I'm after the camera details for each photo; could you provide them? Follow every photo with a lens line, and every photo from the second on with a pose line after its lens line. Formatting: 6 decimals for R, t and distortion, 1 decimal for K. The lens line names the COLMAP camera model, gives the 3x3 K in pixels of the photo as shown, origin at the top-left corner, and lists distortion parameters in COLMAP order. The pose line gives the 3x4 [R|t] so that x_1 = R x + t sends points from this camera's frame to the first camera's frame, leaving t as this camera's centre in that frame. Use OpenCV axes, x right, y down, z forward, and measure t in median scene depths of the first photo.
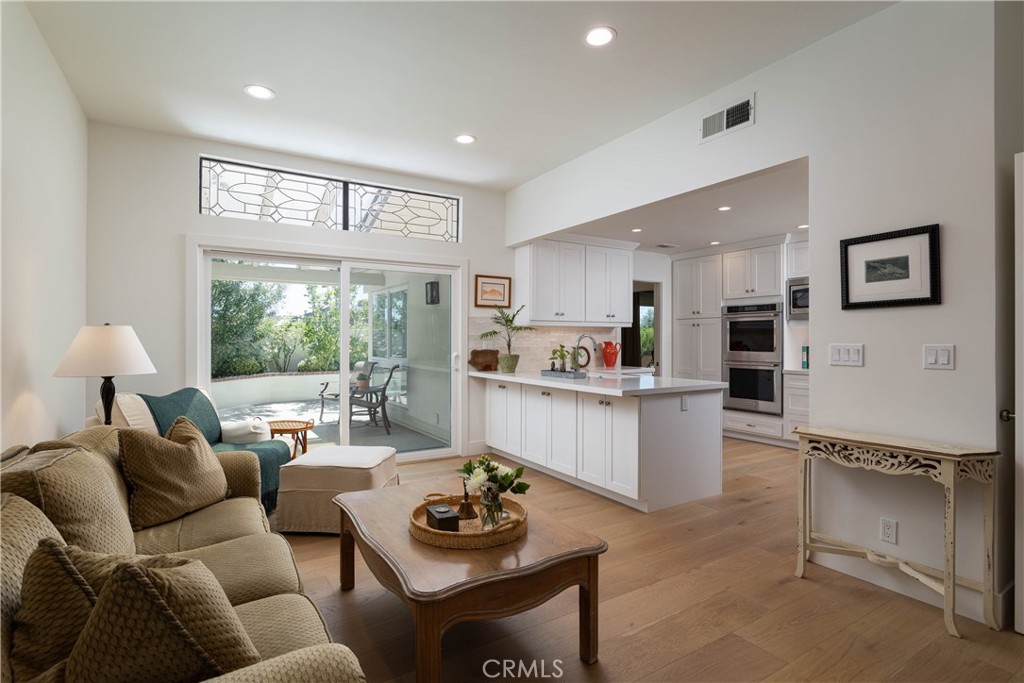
lens RADIAL K [[498.8, 0, 511.3], [0, 498.8, 338.6], [0, 0, 1]] dist [0.024319, 0.000693]
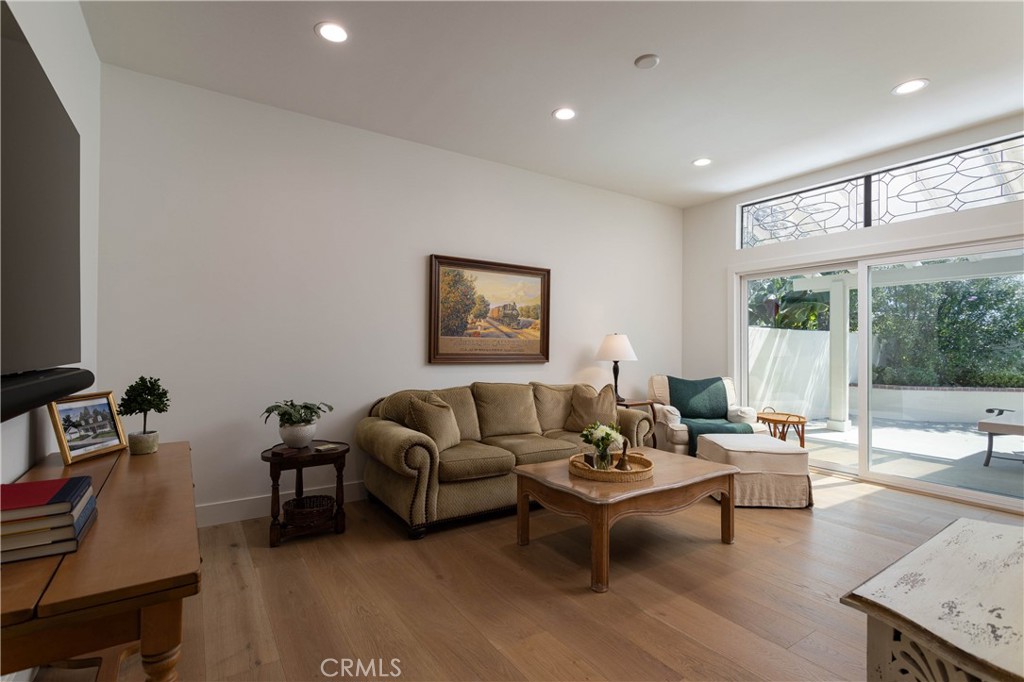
lens RADIAL K [[488.2, 0, 510.0], [0, 488.2, 343.6], [0, 0, 1]] dist [-0.003000, 0.000027]
pose [[0.030106, -0.001222, -0.999546, 0.565089], [-0.004906, 0.999987, -0.001370, 0.007037], [0.999535, 0.004945, 0.030099, 0.304509]]
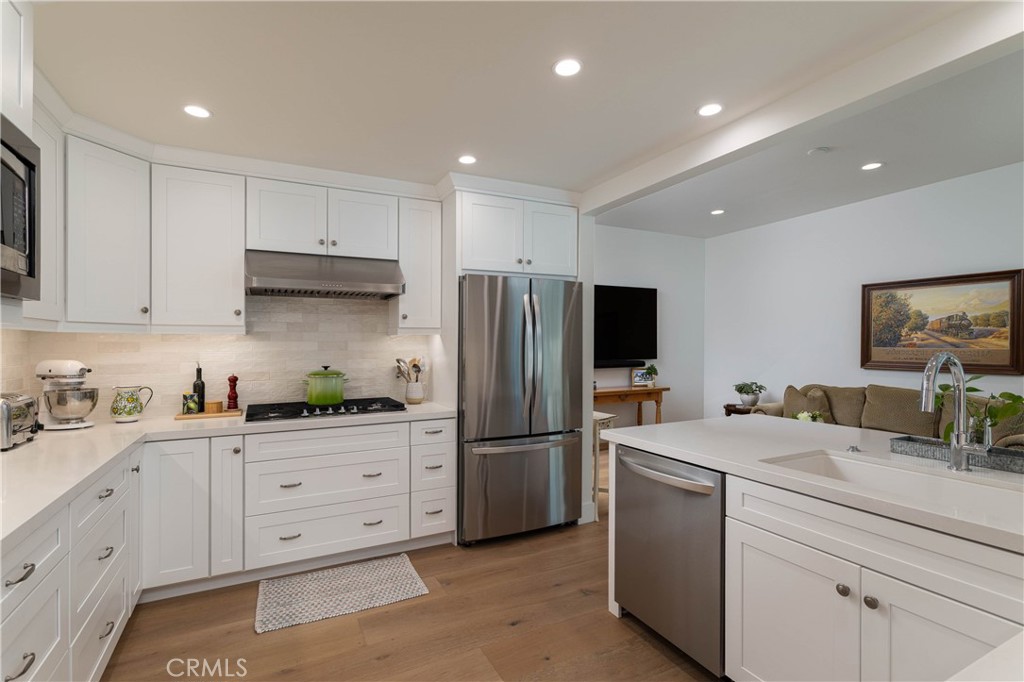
lens RADIAL K [[488.2, 0, 511.2], [0, 488.2, 346.2], [0, 0, 1]] dist [-0.003000, 0.000027]
pose [[-0.996721, 0.005068, 0.080752, 0.444180], [0.004975, 0.999987, -0.001351, -0.008052], [-0.080758, -0.000945, -0.996733, 1.149588]]
